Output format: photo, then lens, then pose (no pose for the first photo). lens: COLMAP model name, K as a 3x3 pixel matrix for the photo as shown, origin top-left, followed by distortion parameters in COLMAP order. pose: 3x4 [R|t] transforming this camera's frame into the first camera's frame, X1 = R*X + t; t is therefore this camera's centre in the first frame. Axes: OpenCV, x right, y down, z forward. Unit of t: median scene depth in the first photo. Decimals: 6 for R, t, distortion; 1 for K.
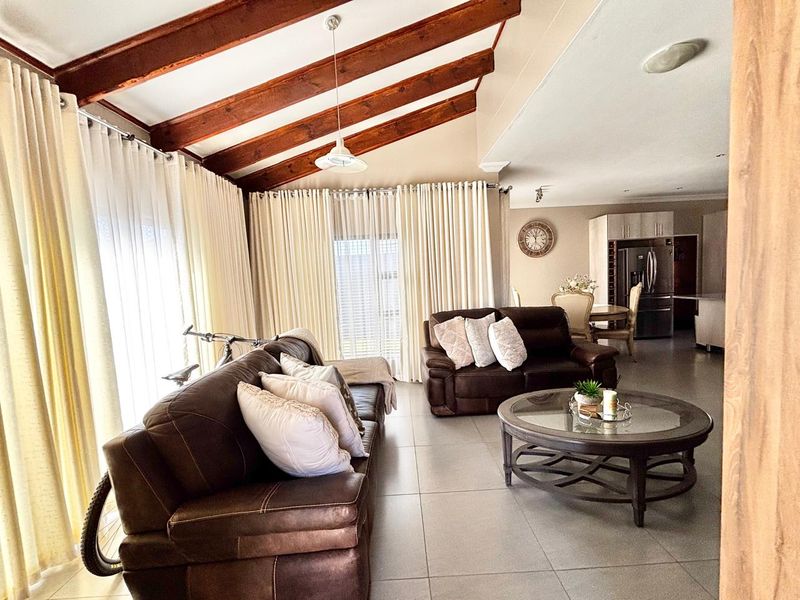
lens RADIAL K [[320.0, 0, 401.1], [0, 320.0, 300.6], [0, 0, 1]] dist [0.000362, -0.000830]
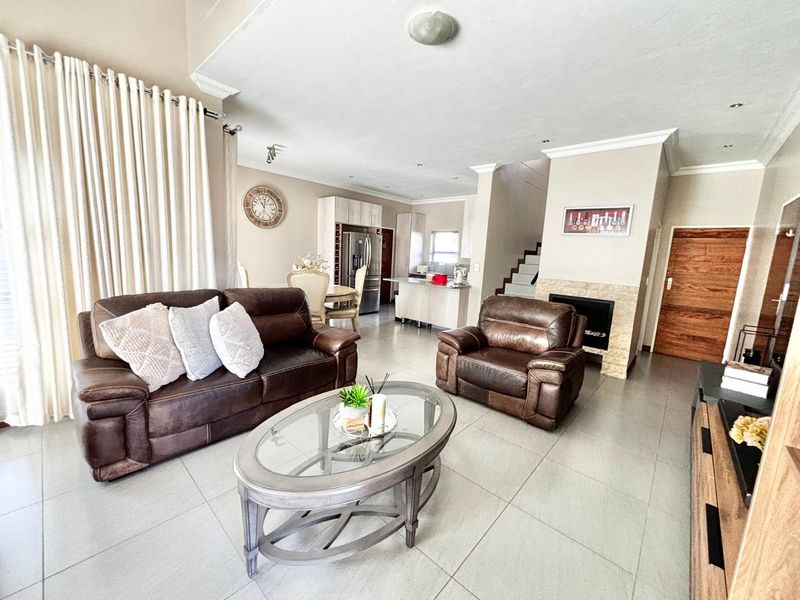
lens RADIAL K [[320.0, 0, 400.8], [0, 320.0, 299.8], [0, 0, 1]] dist [0.000362, -0.000830]
pose [[0.677733, -0.021052, 0.735006, 0.042615], [-0.033081, 0.997705, 0.059079, -0.009195], [-0.734563, -0.064355, 0.675481, 0.209209]]
